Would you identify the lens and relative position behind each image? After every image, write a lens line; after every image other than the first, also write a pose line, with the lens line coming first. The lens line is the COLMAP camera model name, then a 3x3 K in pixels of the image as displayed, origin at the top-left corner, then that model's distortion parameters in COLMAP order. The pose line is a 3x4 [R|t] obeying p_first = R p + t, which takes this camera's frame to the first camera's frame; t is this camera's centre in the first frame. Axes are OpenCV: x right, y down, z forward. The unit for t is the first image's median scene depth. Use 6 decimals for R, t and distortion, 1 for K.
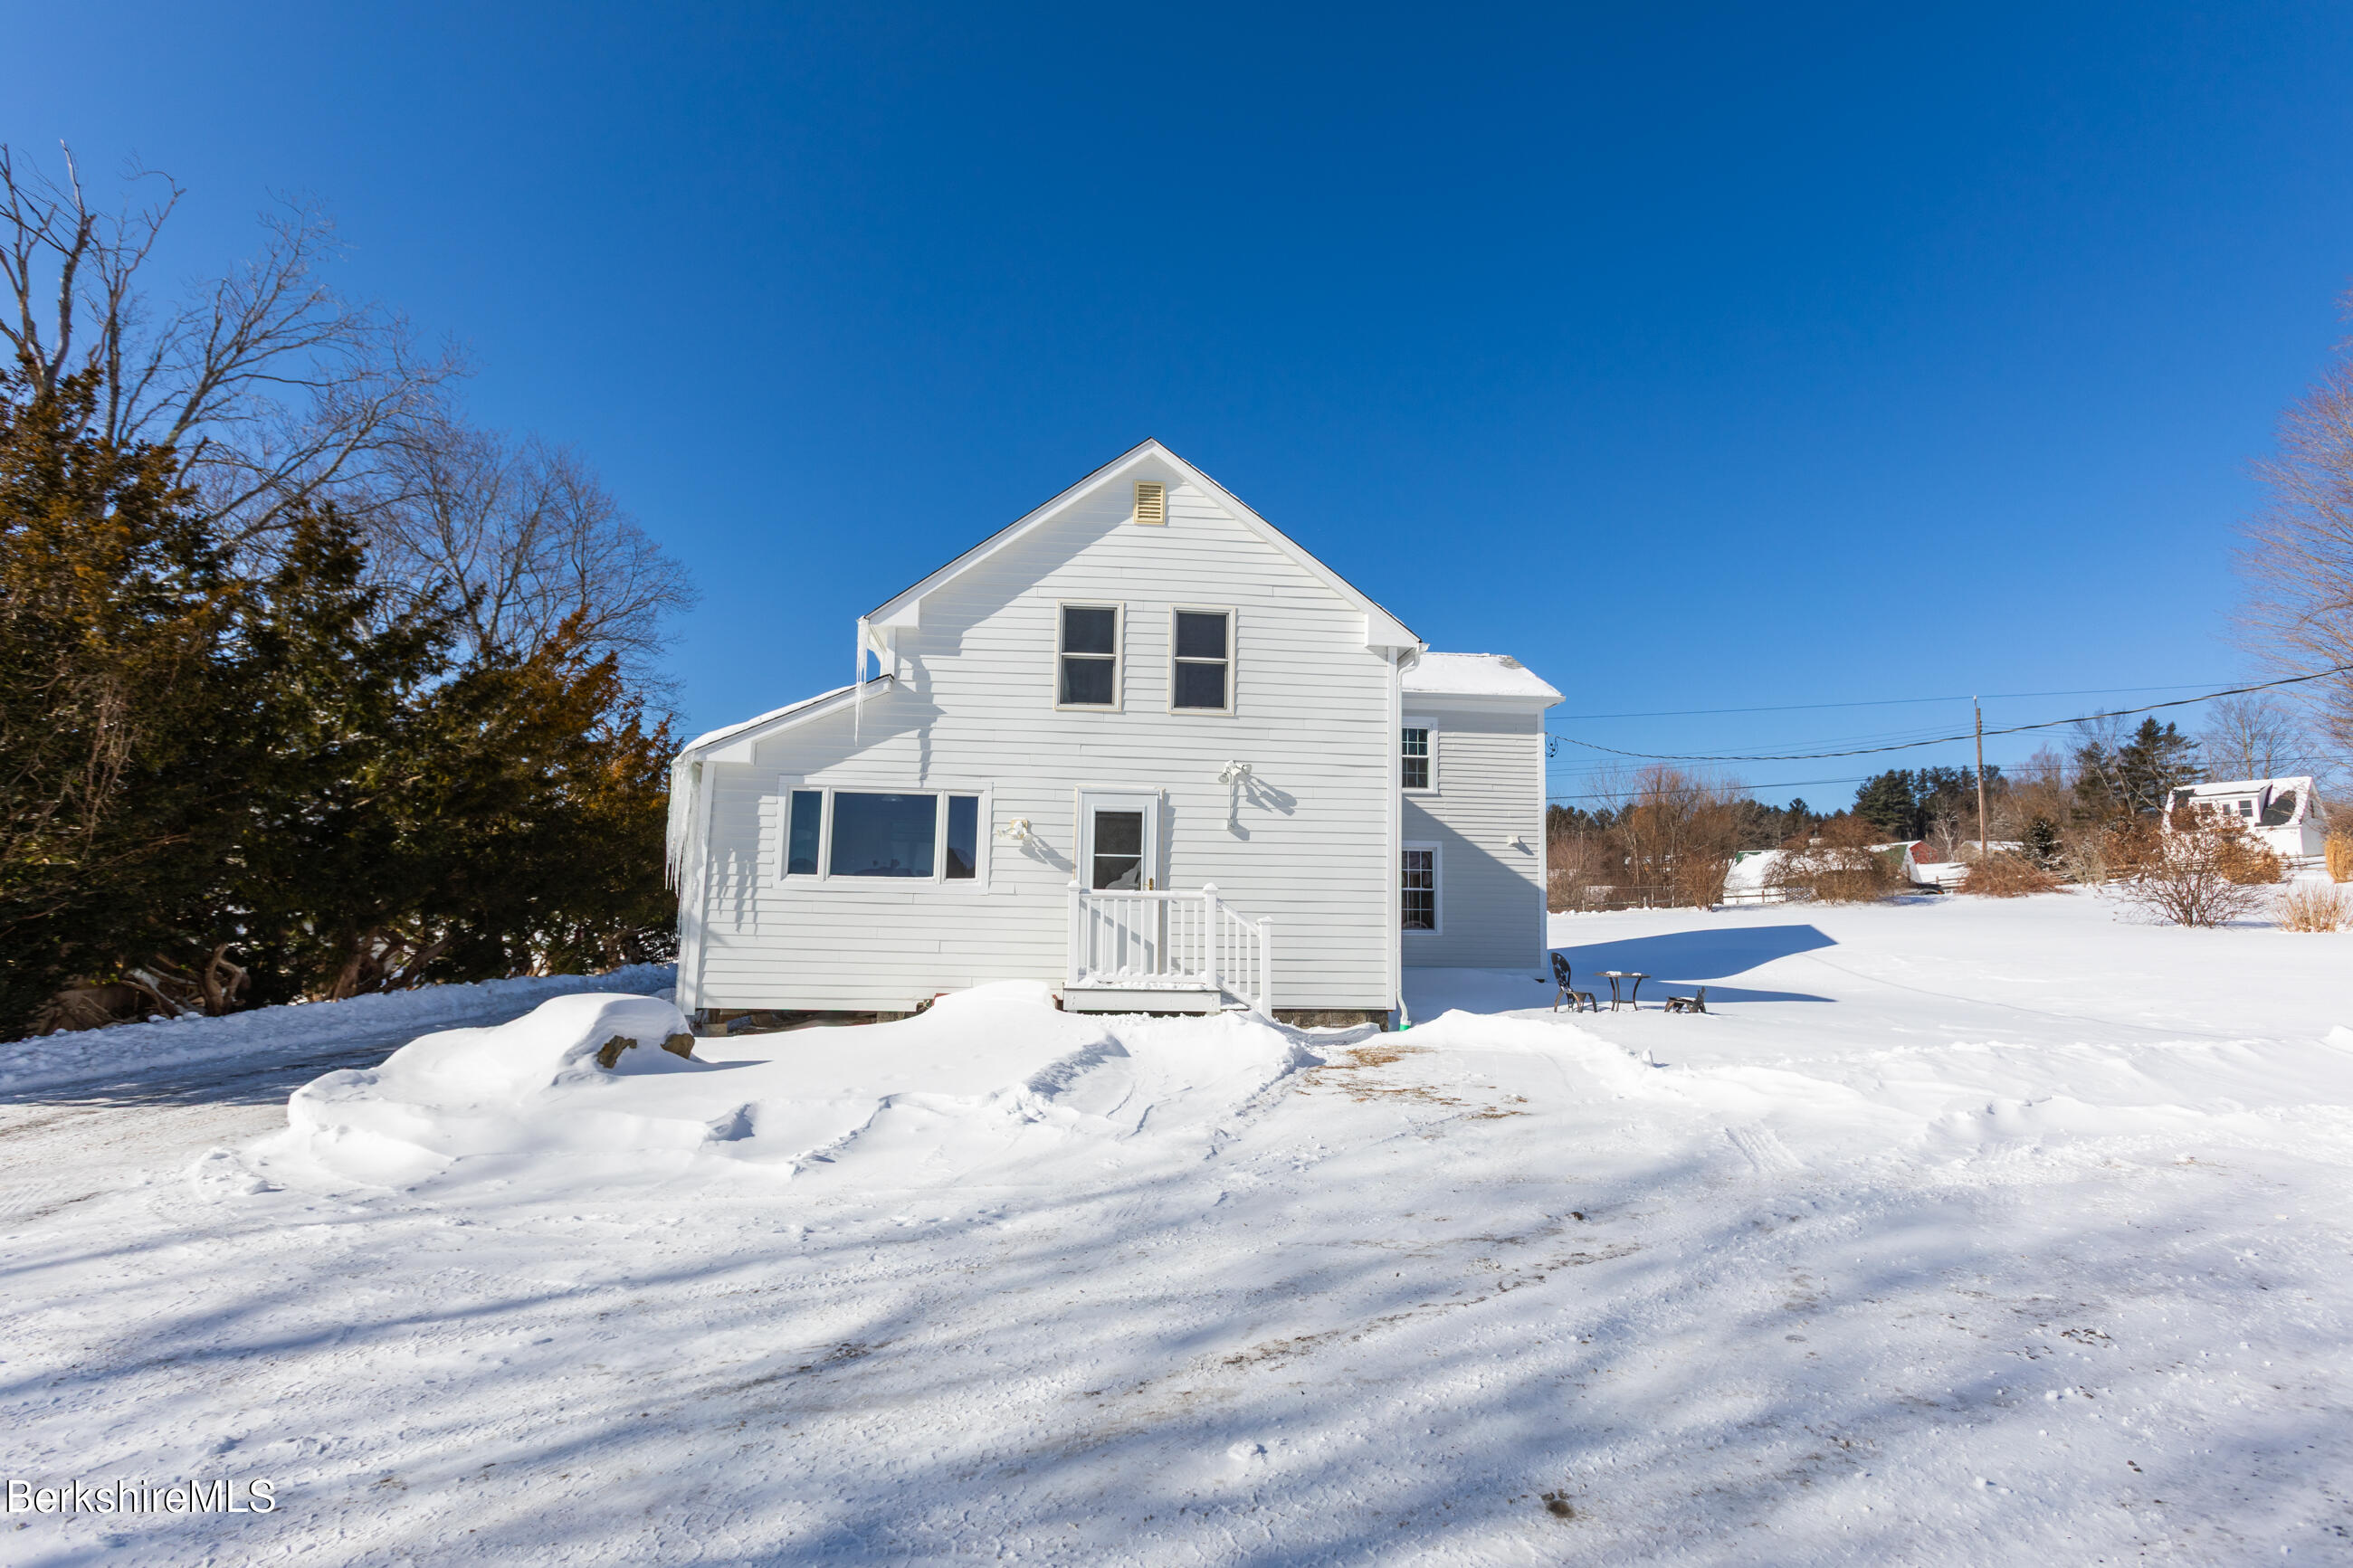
lens RADIAL K [[1128.7, 0, 1168.7], [0, 1128.7, 782.5], [0, 0, 1]] dist [-0.016037, 0.011473]
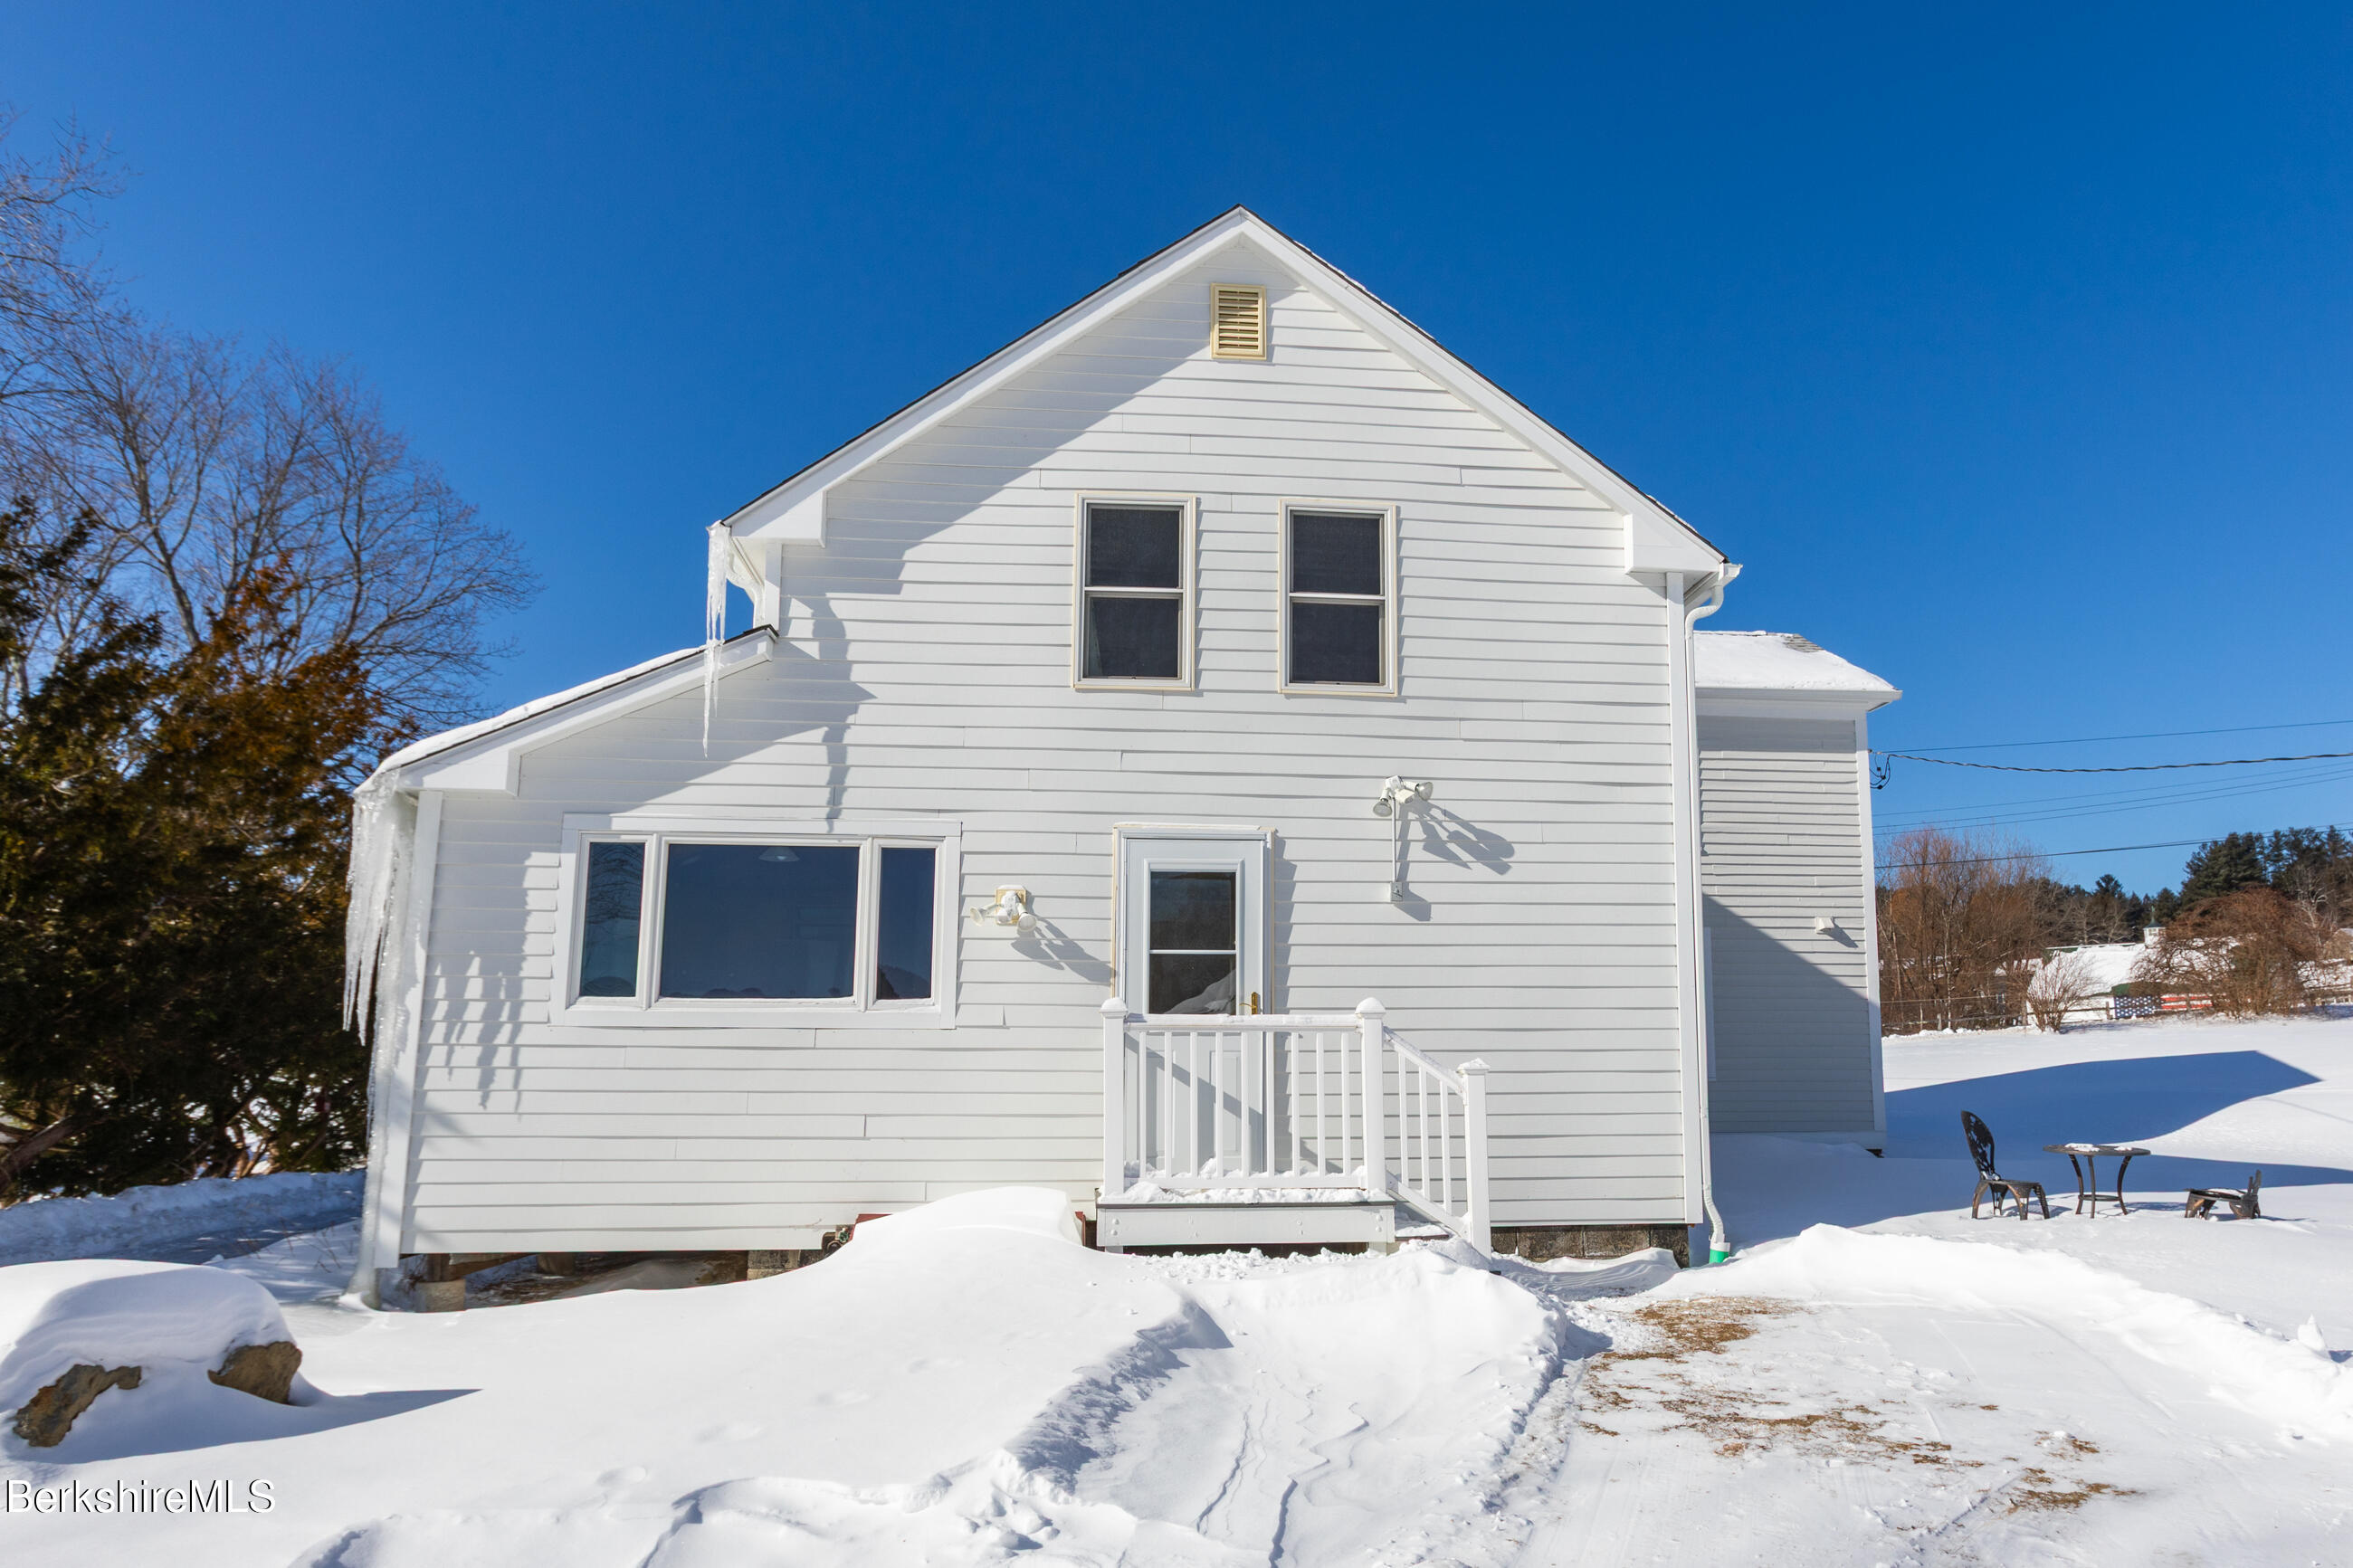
lens RADIAL K [[1568.1, 0, 1280.8], [0, 1568.1, 826.7], [0, 0, 1]] dist [-0.030539, 0.048256]
pose [[0.999532, -0.016323, 0.025880, -0.020960], [0.017001, 0.999512, -0.026197, 0.024424], [-0.025440, 0.026625, 0.999322, 0.236755]]
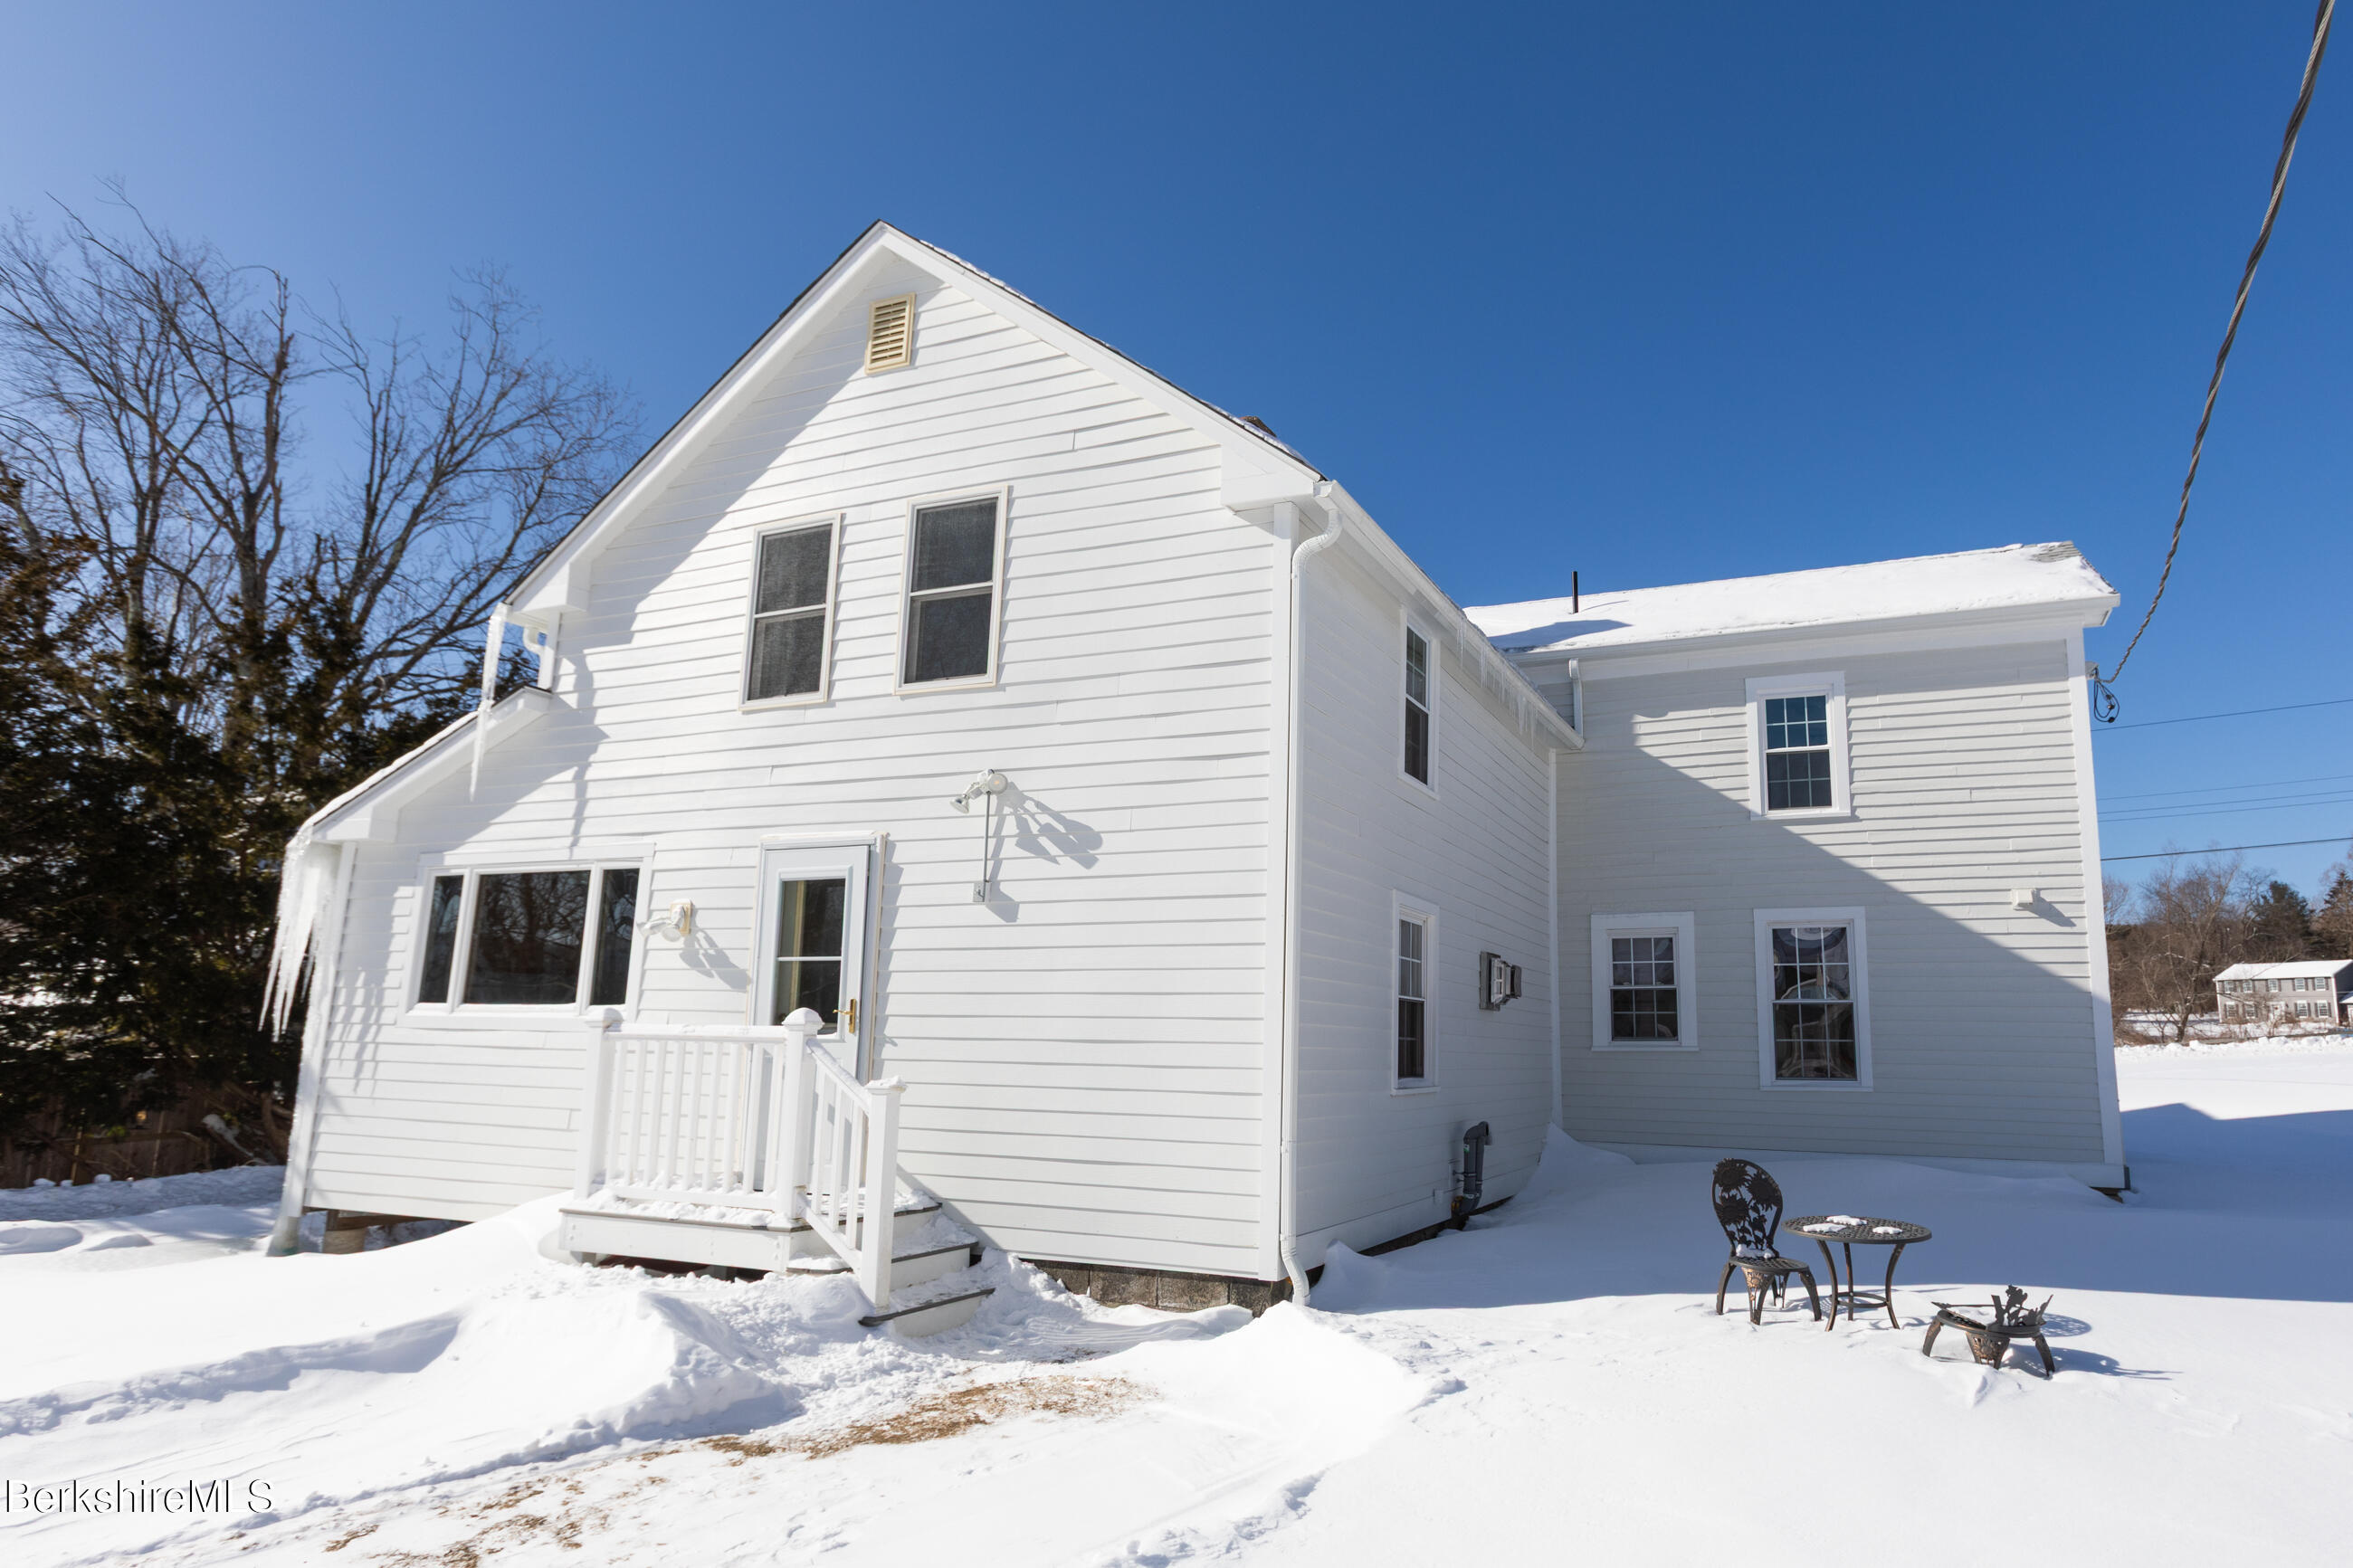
lens RADIAL K [[1383.1, 0, 1306.0], [0, 1383.1, 795.9], [0, 0, 1]] dist [-0.035492, 0.033423]
pose [[0.886699, -0.086120, -0.454255, 0.479821], [0.061306, 0.995724, -0.069107, 0.046035], [0.458264, 0.033428, 0.888187, 0.505645]]
